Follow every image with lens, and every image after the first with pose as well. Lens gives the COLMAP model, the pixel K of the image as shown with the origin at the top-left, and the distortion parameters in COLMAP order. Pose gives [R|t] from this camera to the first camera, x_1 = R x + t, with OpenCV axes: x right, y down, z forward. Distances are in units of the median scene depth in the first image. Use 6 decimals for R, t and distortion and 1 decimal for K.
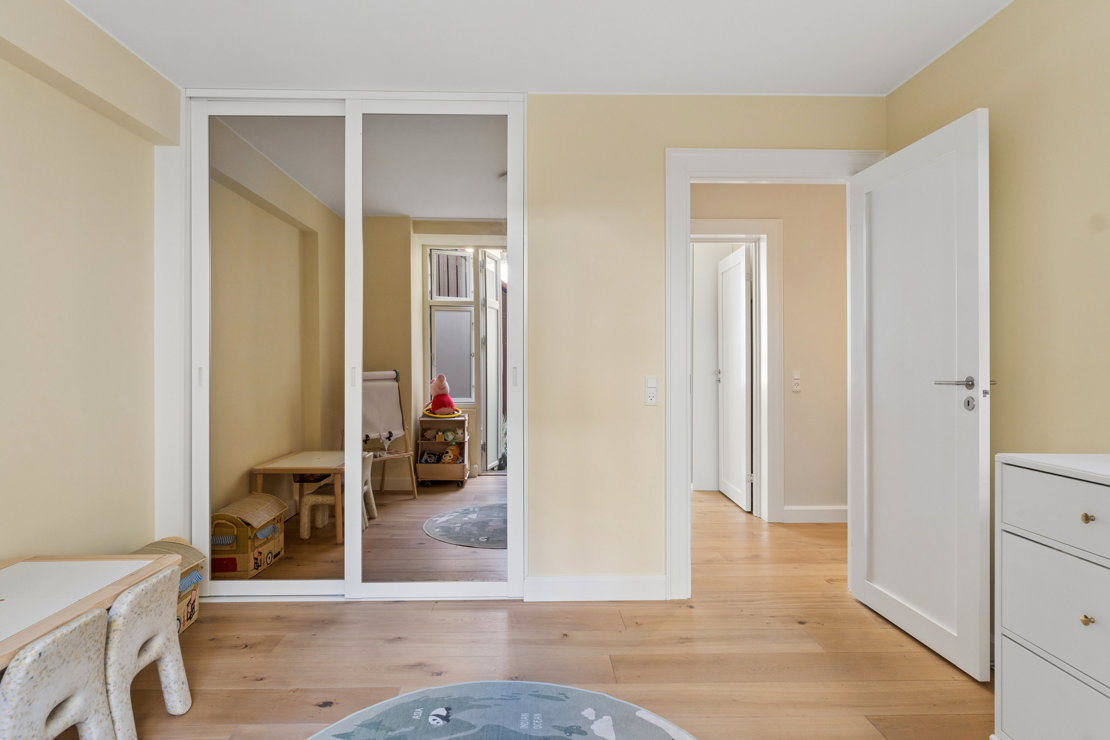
lens RADIAL K [[635.1, 0, 550.4], [0, 635.1, 360.8], [0, 0, 1]] dist [-0.001845, 0.000003]
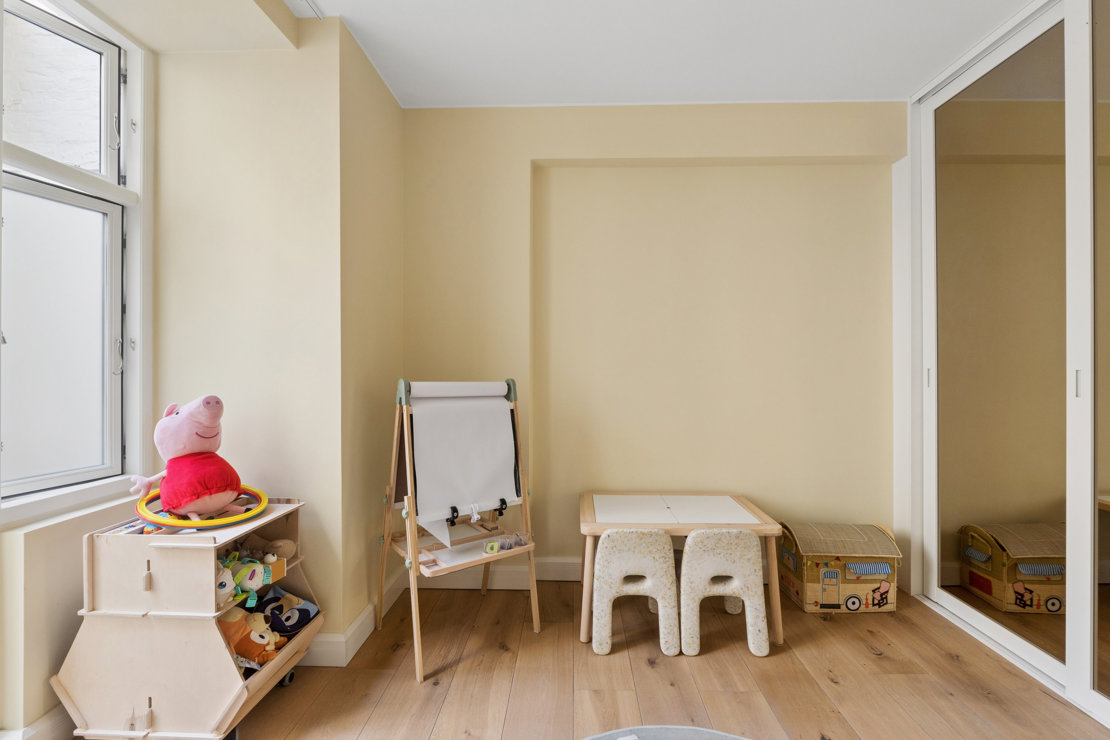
lens RADIAL K [[494.0, 0, 553.4], [0, 494.0, 368.1], [0, 0, 1]] dist [-0.002707, -0.000308]
pose [[-0.060540, 0.005586, -0.998150, 0.294446], [0.003901, 0.999978, 0.005359, 0.004322], [0.998158, -0.003569, -0.060561, 0.531360]]
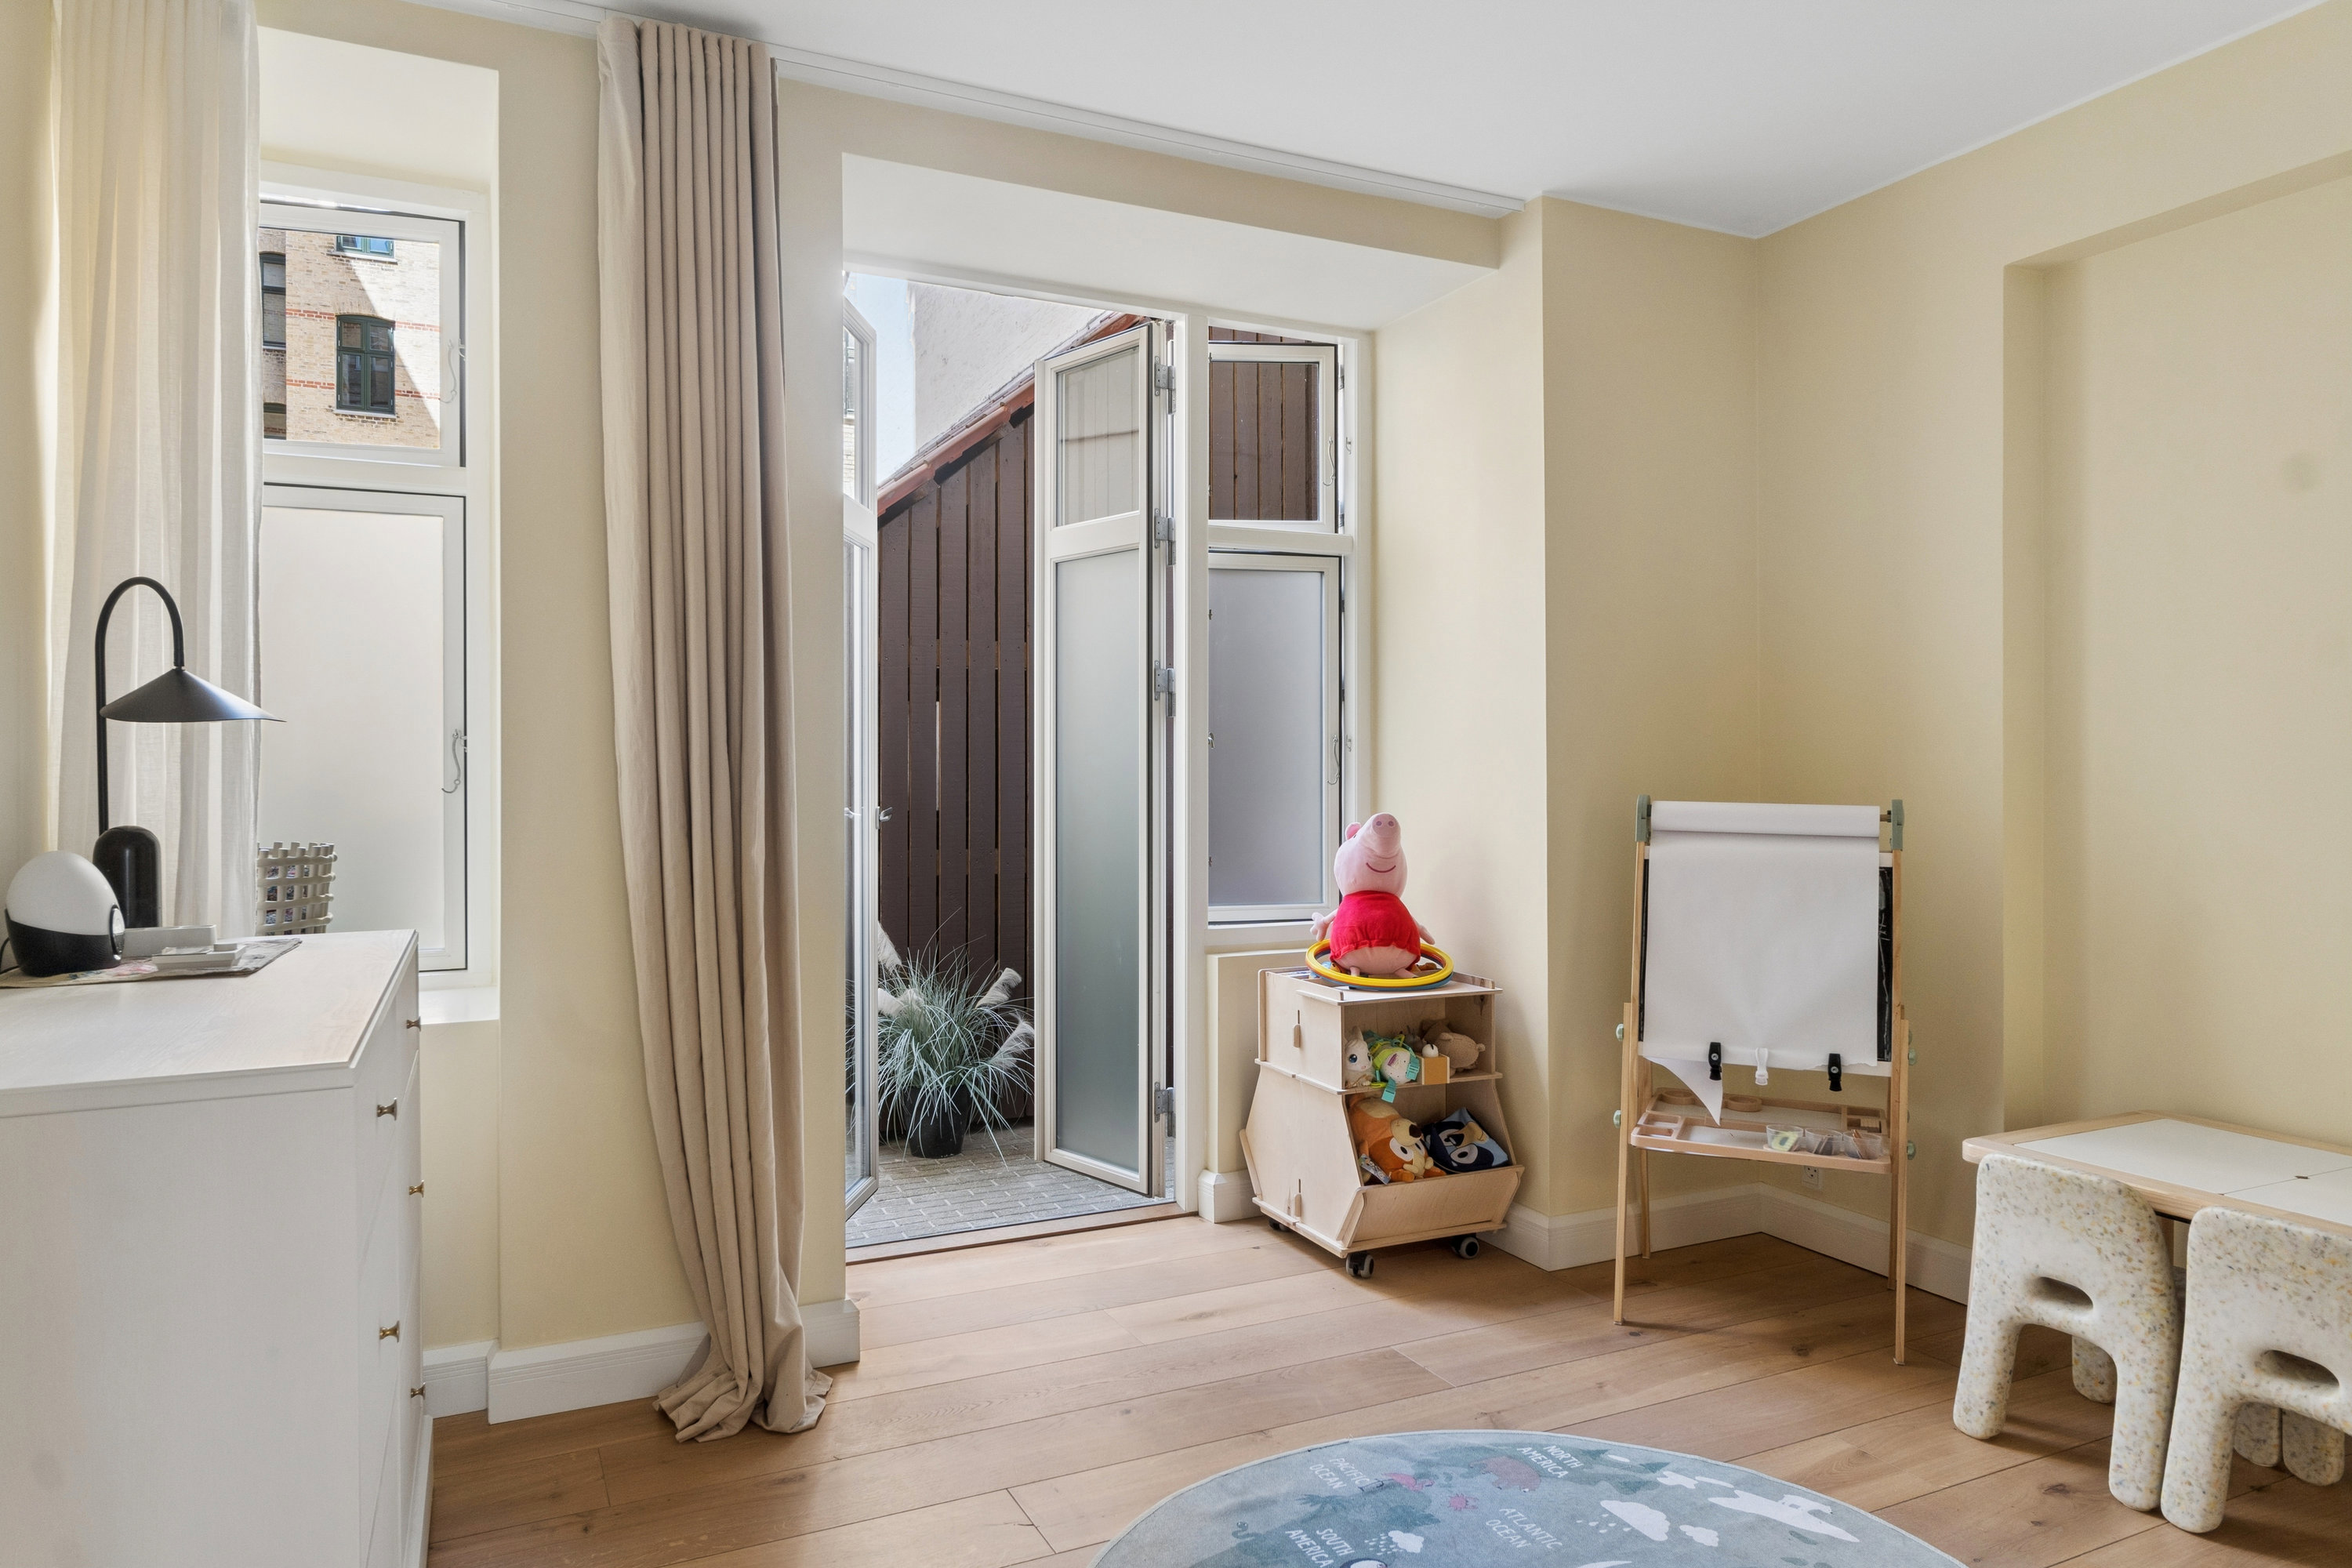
lens RADIAL K [[1451.0, 0, 1173.7], [0, 1451.0, 791.9], [0, 0, 1]] dist [0.007806, 0.001126]
pose [[-0.916295, 0.007350, -0.400437, 0.408040], [0.003490, 0.999940, 0.010366, 0.007140], [0.400489, 0.008101, -0.916266, 1.224573]]
